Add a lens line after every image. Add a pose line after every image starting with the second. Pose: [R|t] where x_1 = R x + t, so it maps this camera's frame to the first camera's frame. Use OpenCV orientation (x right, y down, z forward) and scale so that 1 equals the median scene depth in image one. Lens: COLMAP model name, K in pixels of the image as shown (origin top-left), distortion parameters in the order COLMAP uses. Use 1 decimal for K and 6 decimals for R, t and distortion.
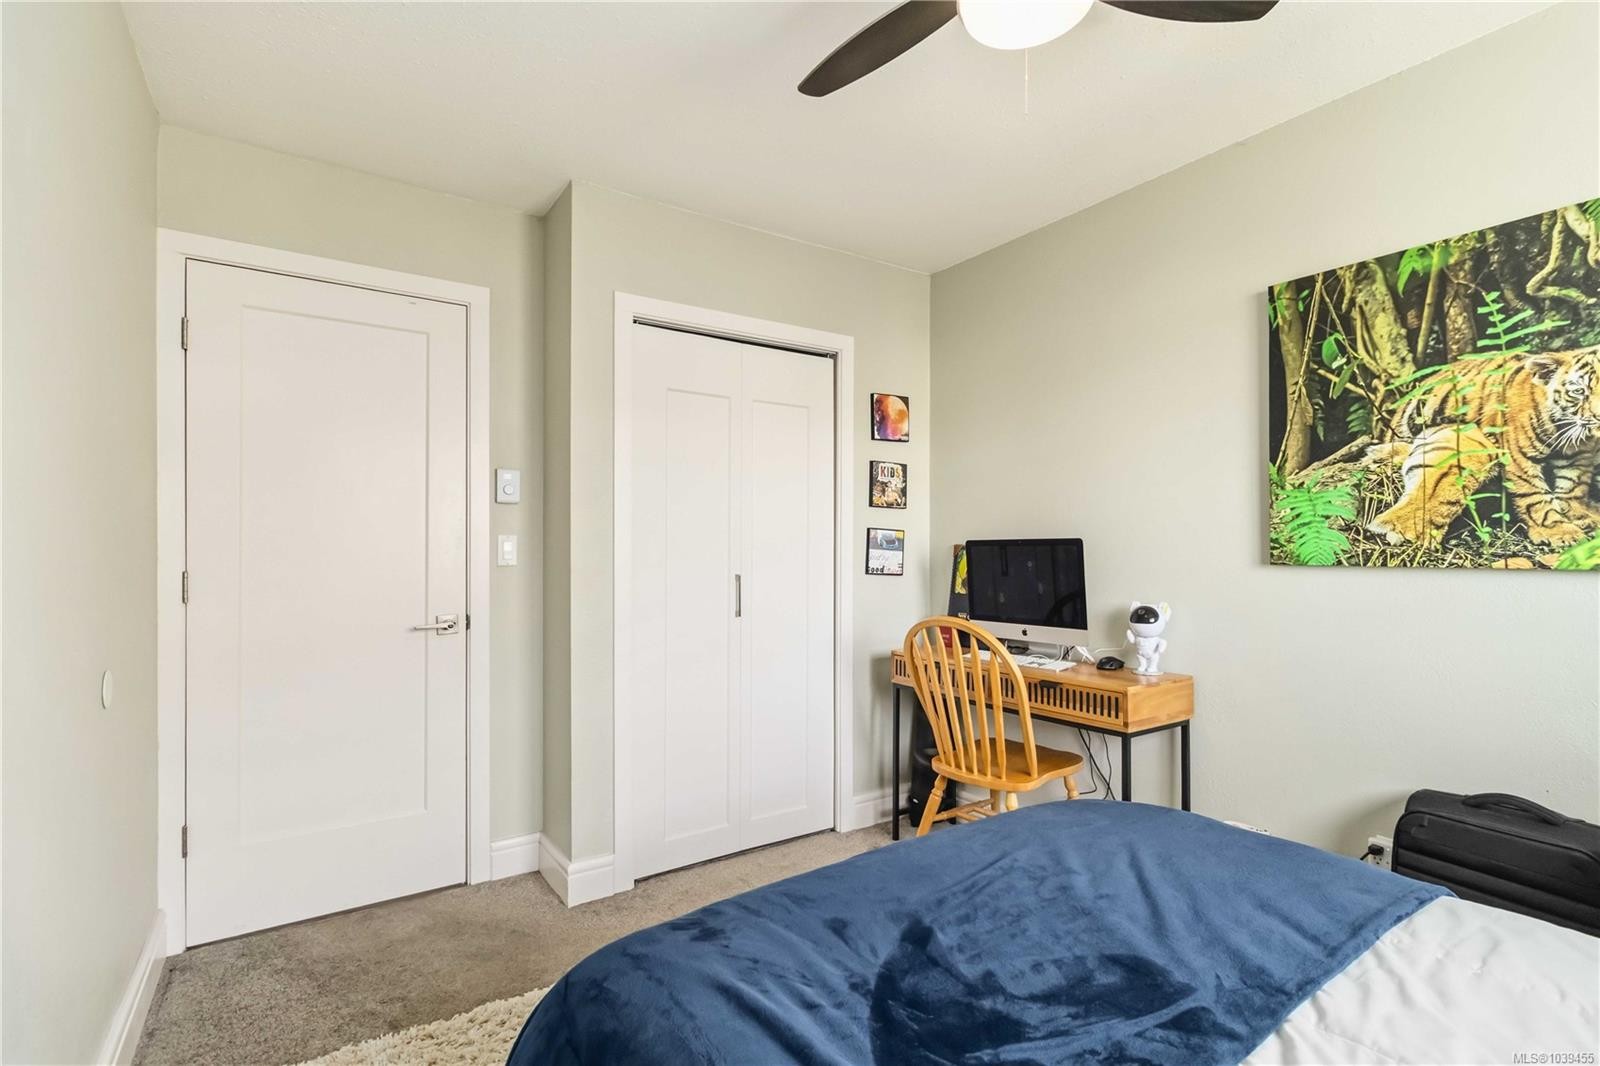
lens RADIAL K [[756.0, 0, 800.0], [0, 756.0, 533.0], [0, 0, 1]] dist [0.001593, 0.000395]
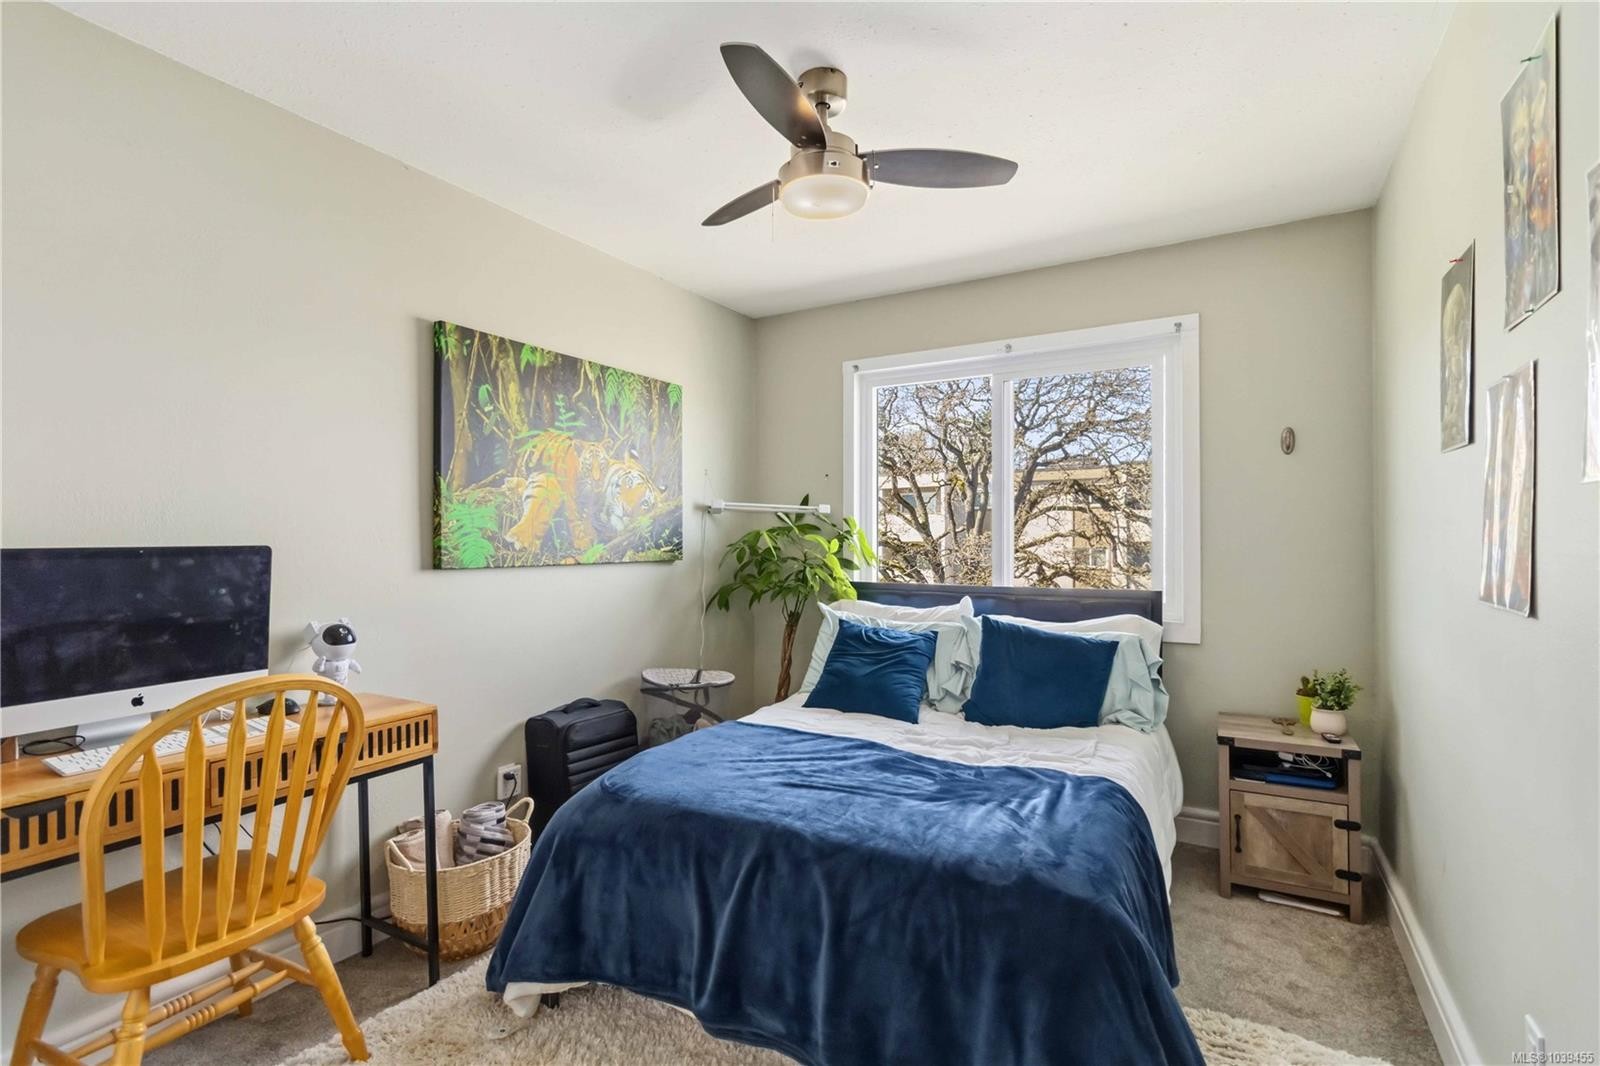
lens RADIAL K [[756.0, 0, 800.0], [0, 756.0, 533.0], [0, 0, 1]] dist [0.001593, 0.000395]
pose [[-0.450350, 0.007652, 0.892820, -0.690797], [-0.012971, 0.999802, -0.015111, -0.002454], [-0.892758, -0.018386, -0.450161, 1.152474]]
